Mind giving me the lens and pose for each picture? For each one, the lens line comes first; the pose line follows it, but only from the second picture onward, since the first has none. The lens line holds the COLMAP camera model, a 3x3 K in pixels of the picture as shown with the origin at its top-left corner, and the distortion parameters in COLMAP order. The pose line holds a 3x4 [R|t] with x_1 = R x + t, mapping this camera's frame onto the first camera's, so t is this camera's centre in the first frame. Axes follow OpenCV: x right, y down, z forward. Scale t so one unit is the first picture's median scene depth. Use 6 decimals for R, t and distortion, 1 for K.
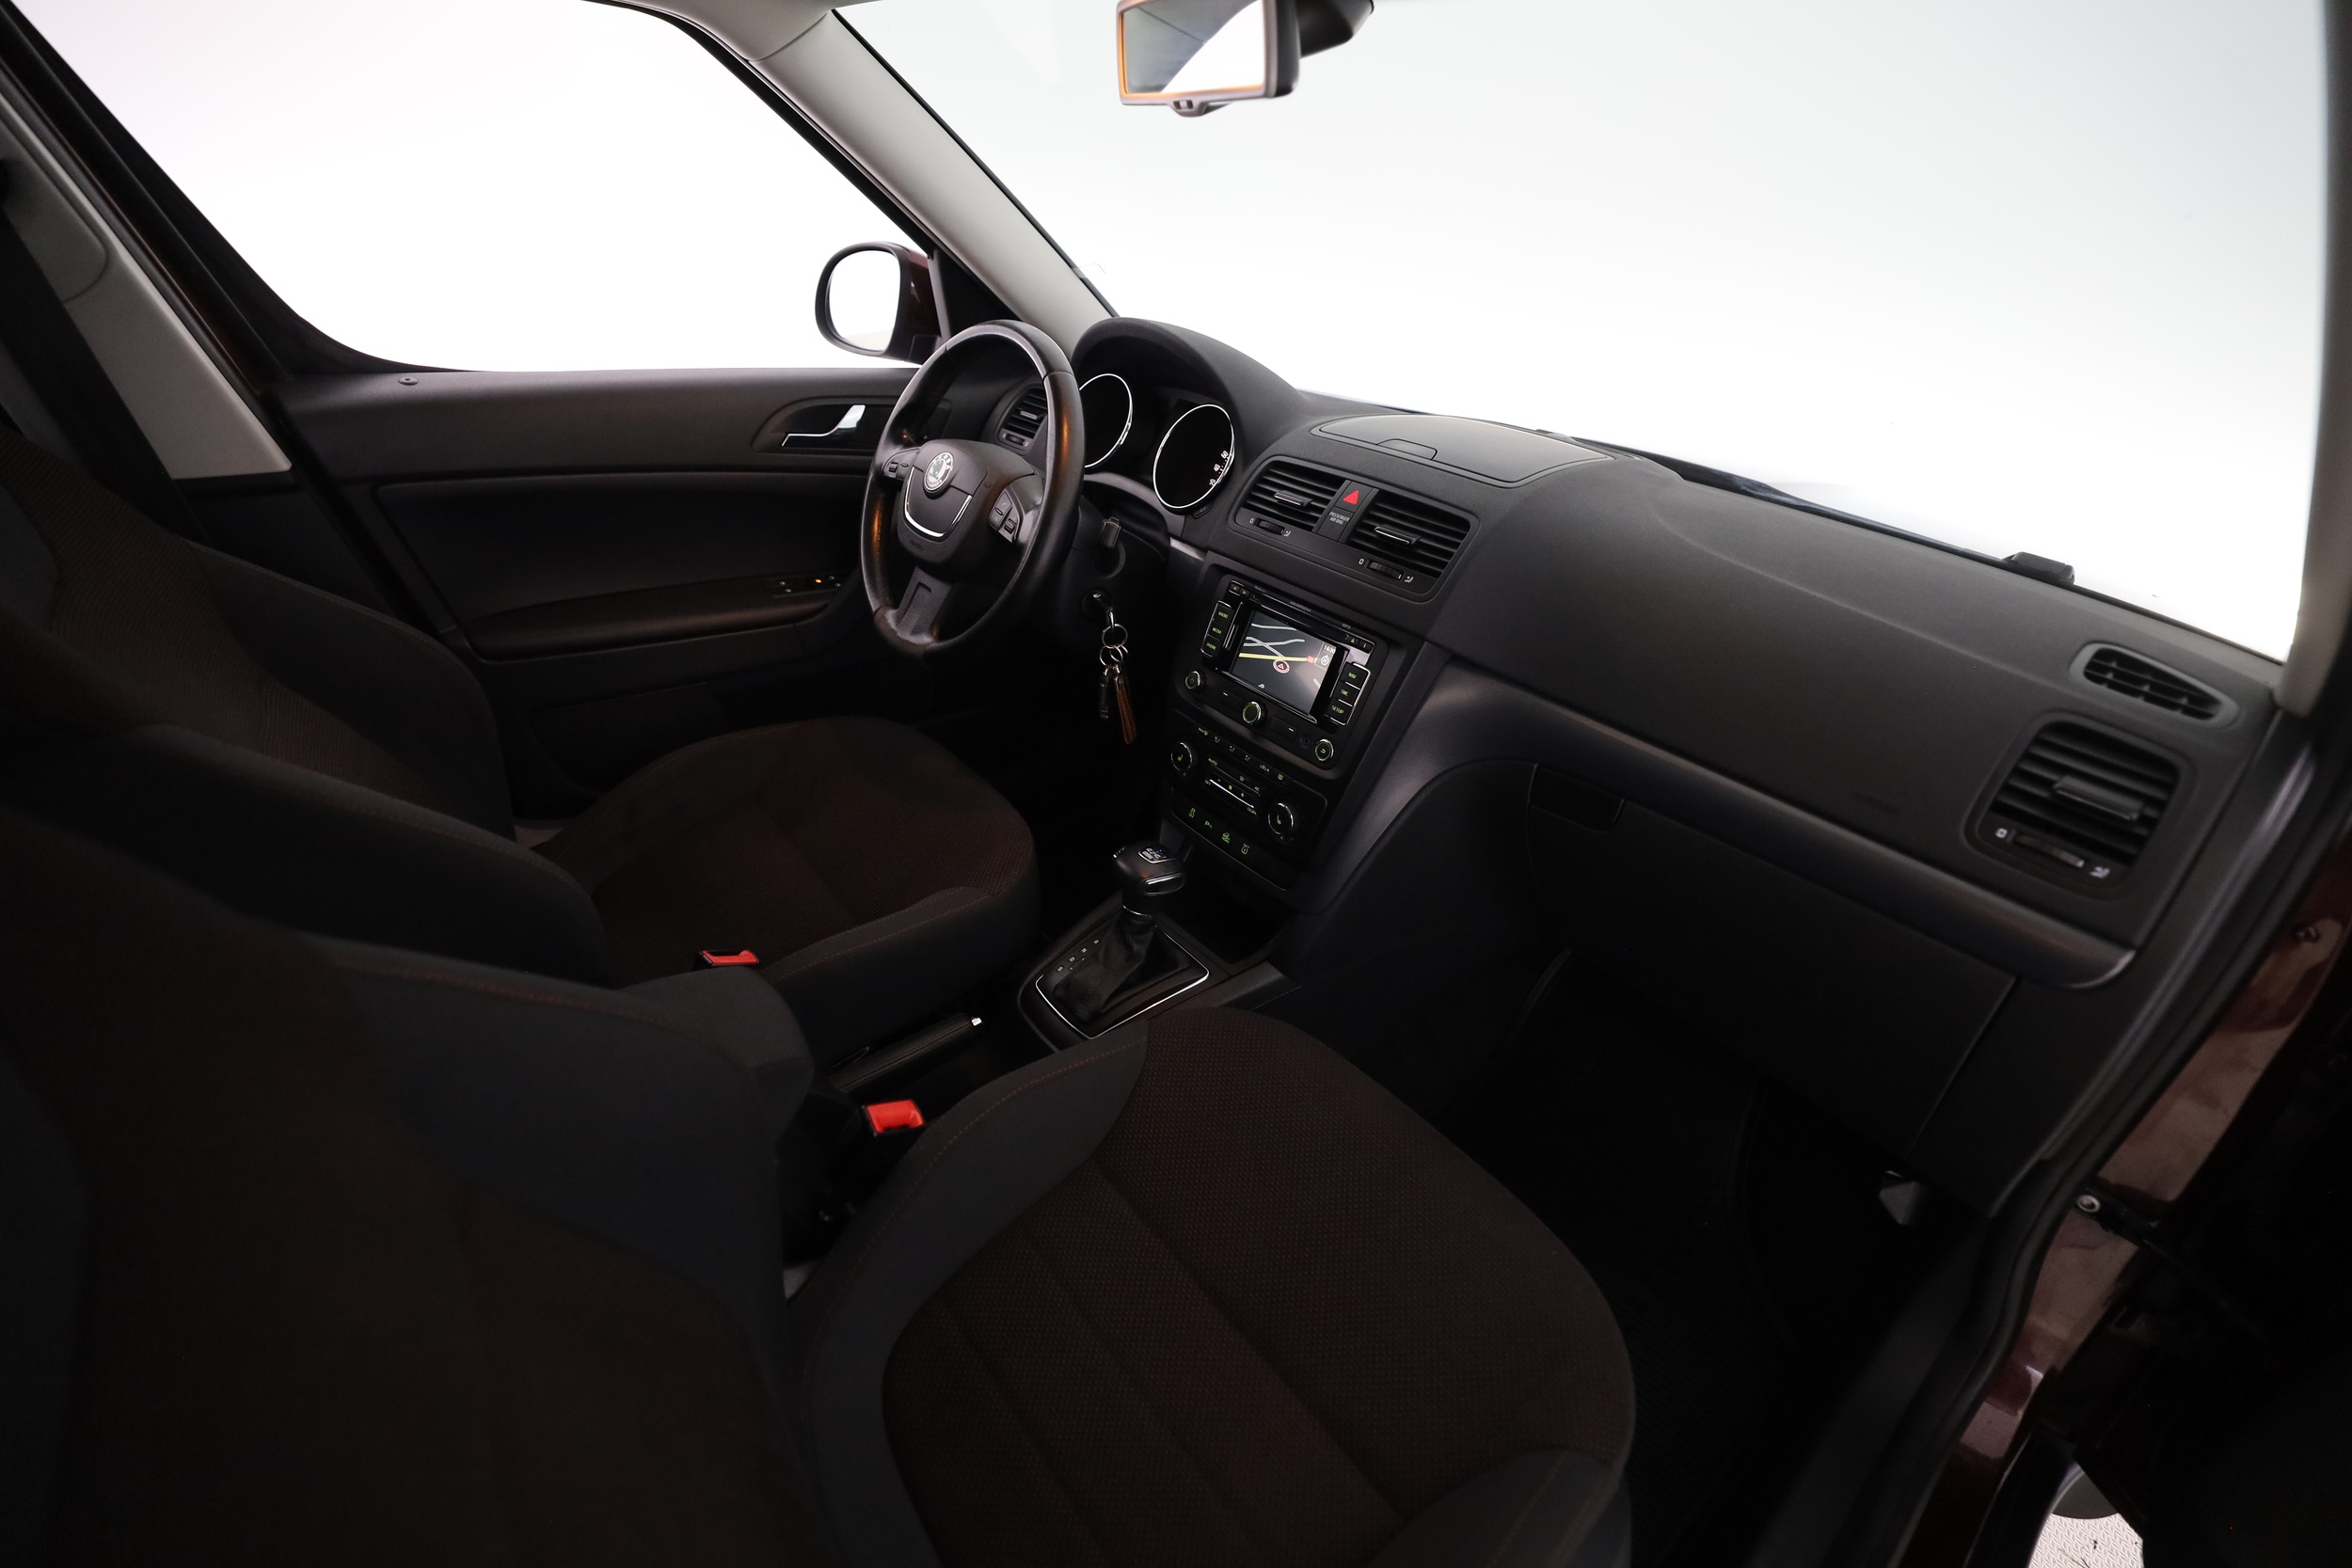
lens RADIAL K [[1072.2, 0, 1176.0], [0, 1072.2, 784.0], [0, 0, 1]] dist [-0.000997, -0.000107]
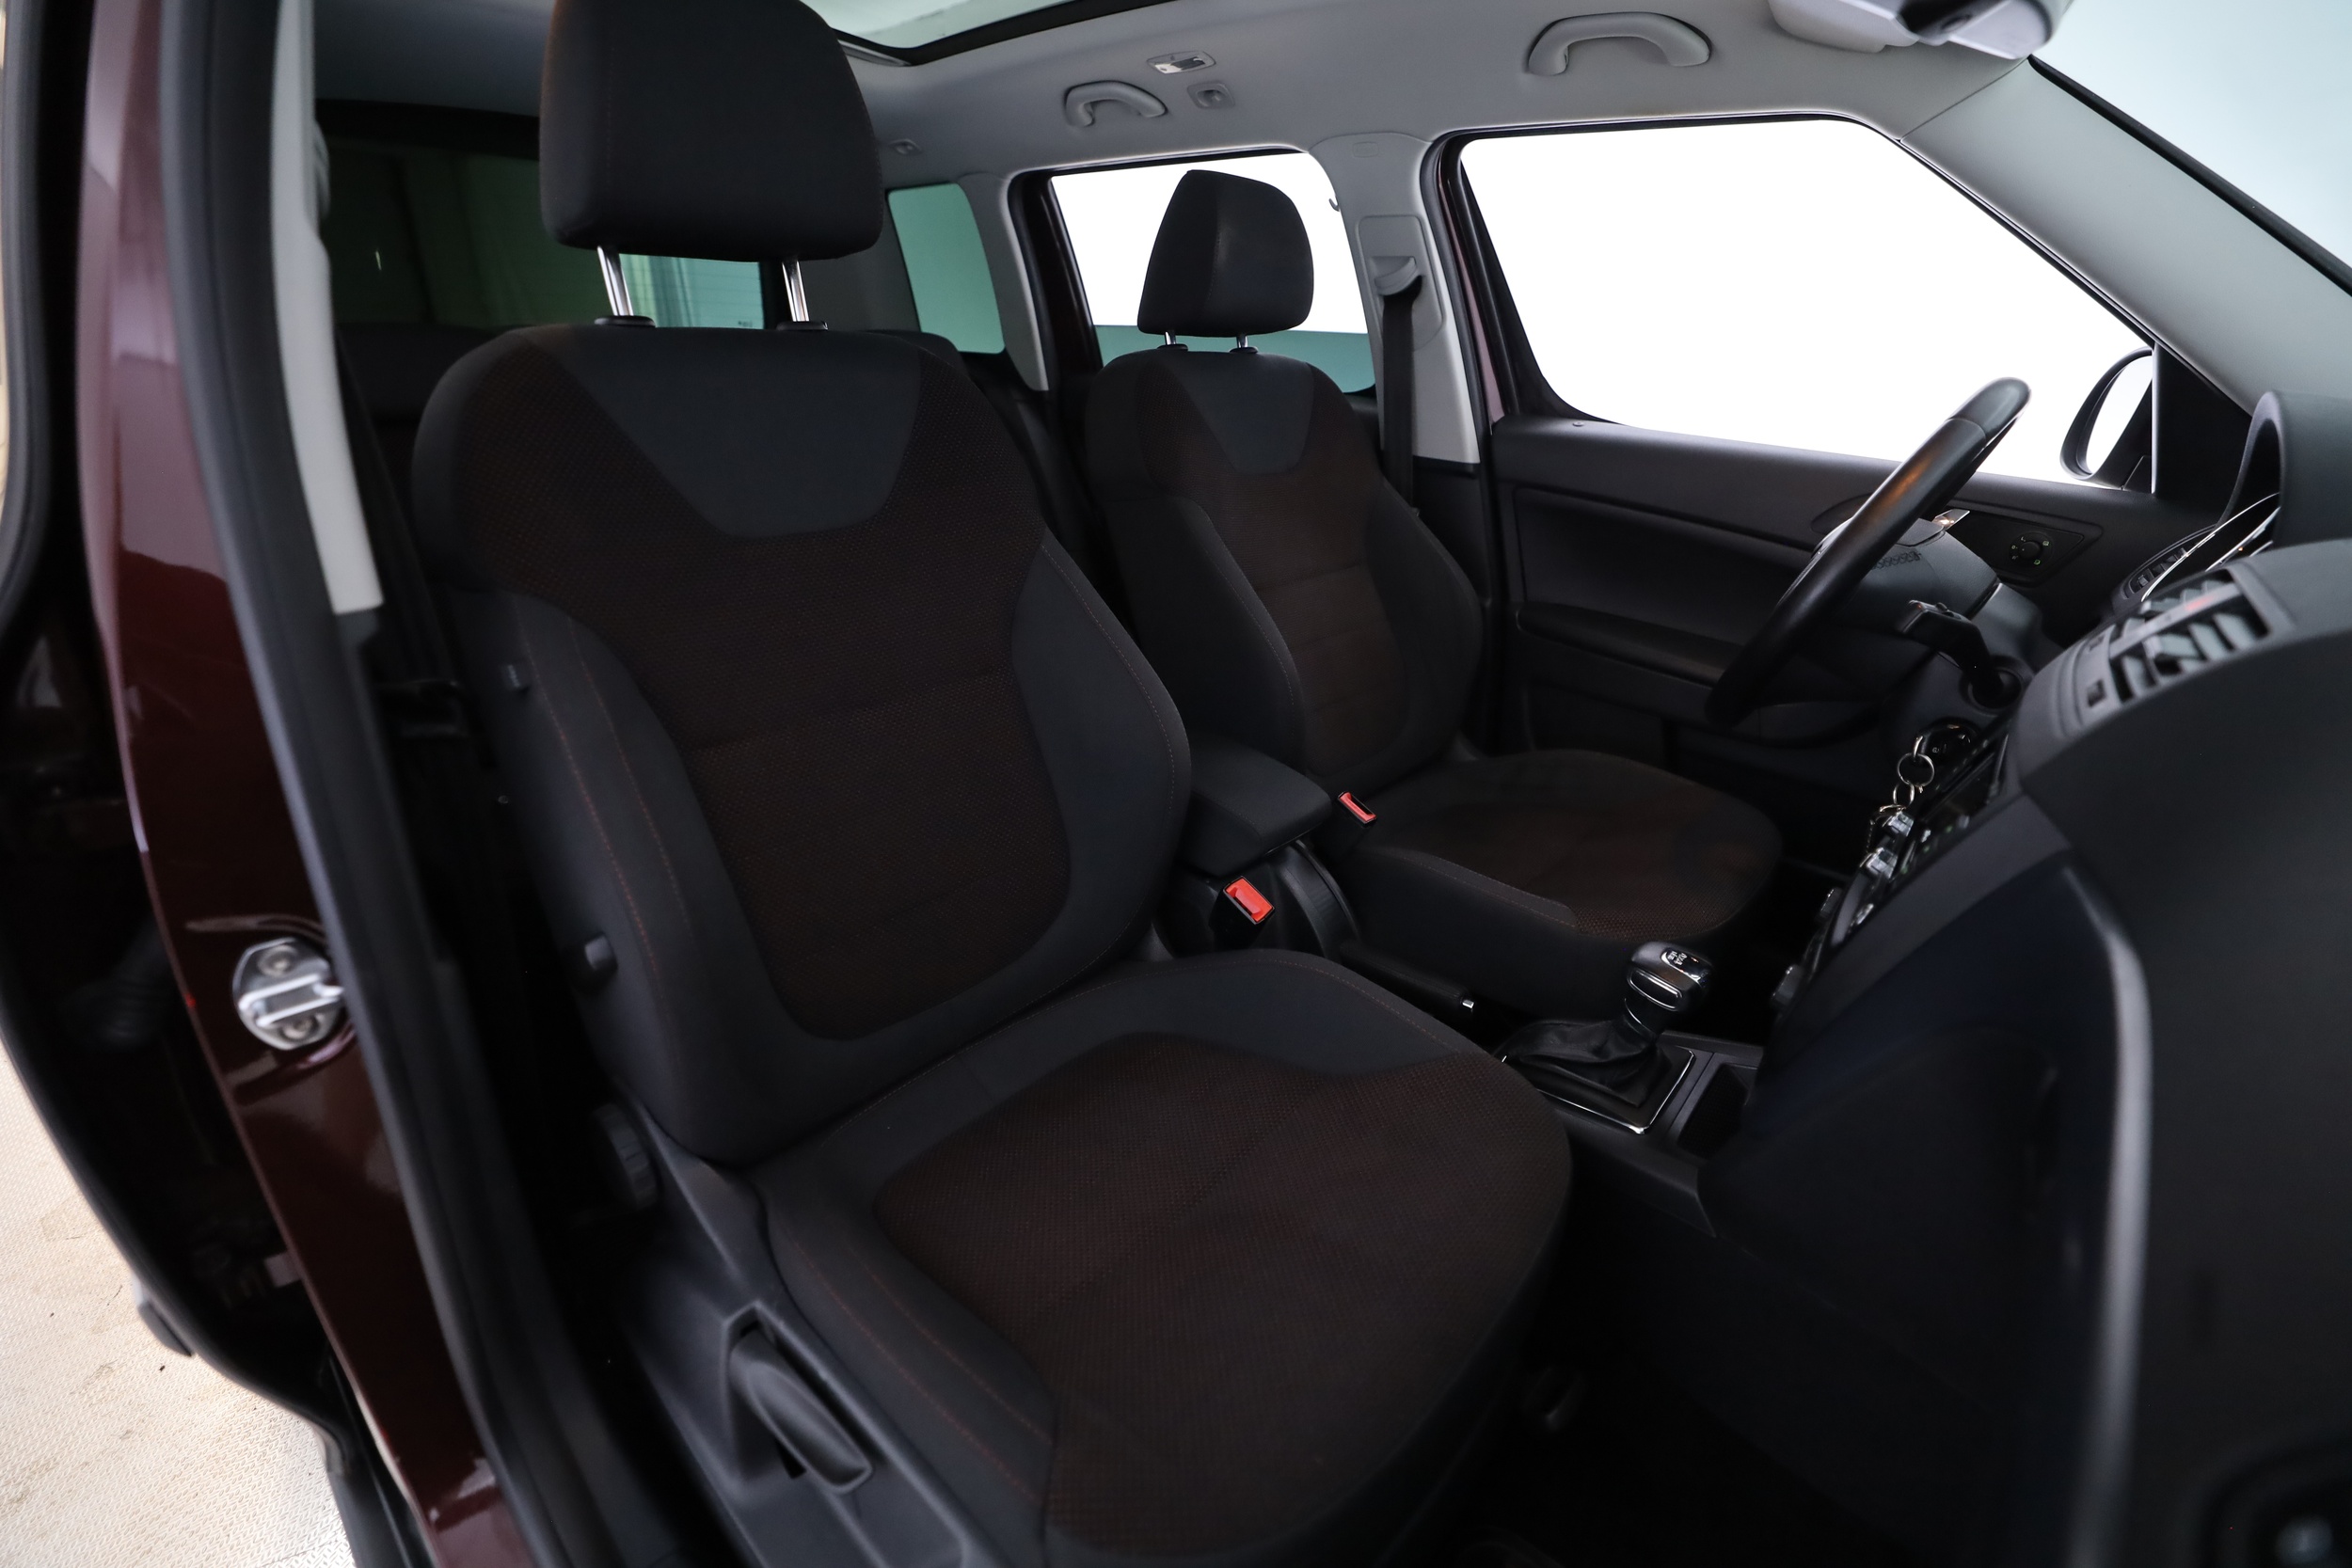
lens RADIAL K [[1072.2, 0, 1176.0], [0, 1072.2, 784.0], [0, 0, 1]] dist [-0.000997, -0.000107]
pose [[0.102752, 0.323073, -0.940780, 0.716856], [-0.518067, 0.824765, 0.226649, -0.038146], [0.849146, 0.464098, 0.252119, 0.446227]]
